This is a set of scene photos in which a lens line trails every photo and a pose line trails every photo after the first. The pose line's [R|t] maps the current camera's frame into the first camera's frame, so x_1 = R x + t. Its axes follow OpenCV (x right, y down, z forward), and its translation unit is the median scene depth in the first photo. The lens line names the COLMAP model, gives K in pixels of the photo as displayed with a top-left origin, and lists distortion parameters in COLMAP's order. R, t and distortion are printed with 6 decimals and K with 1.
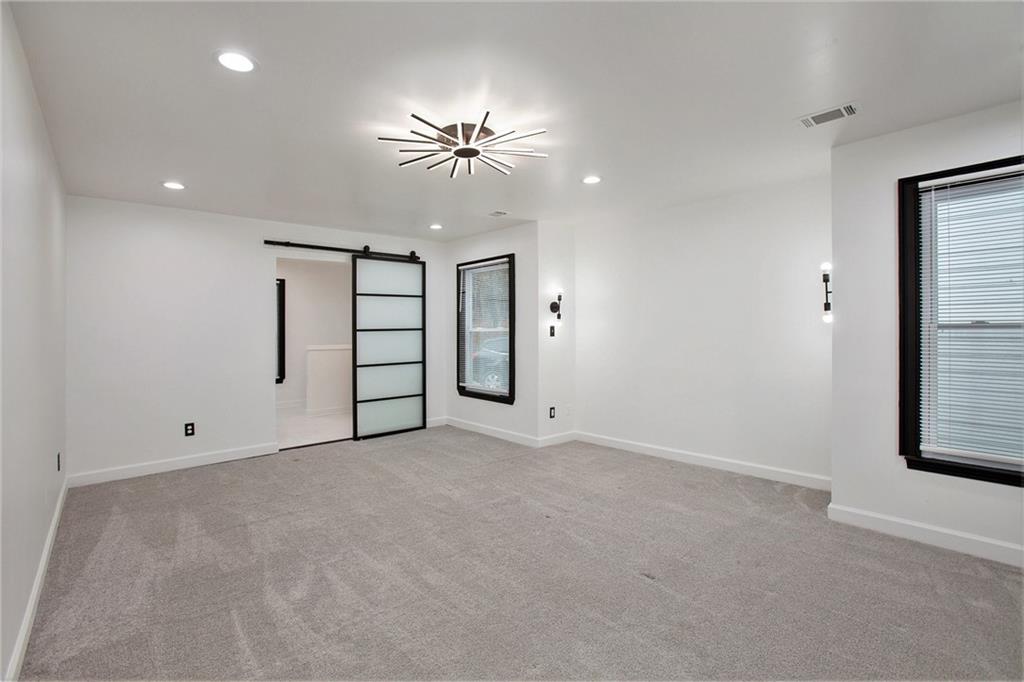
lens RADIAL K [[472.8, 0, 512.3], [0, 472.8, 334.3], [0, 0, 1]] dist [-0.025009, 0.000367]
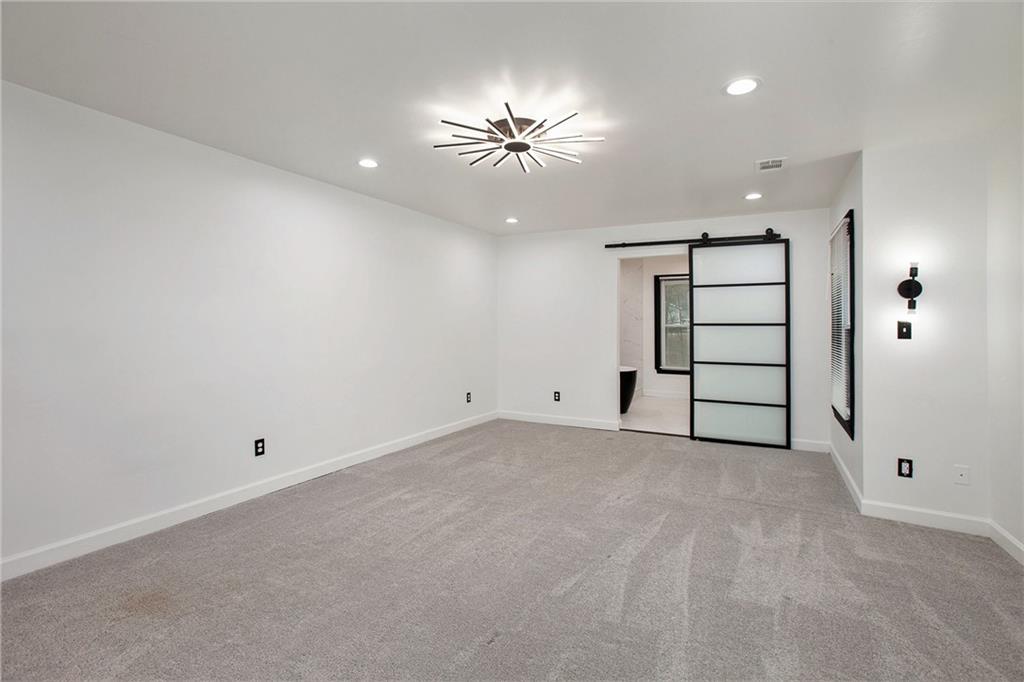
lens RADIAL K [[486.5, 0, 510.7], [0, 486.5, 329.2], [0, 0, 1]] dist [-0.074794, 0.018254]
pose [[0.327012, 0.024440, -0.944704, 0.472081], [-0.021012, 0.999606, 0.018587, -0.008338], [0.944787, 0.013772, 0.327397, 0.342628]]
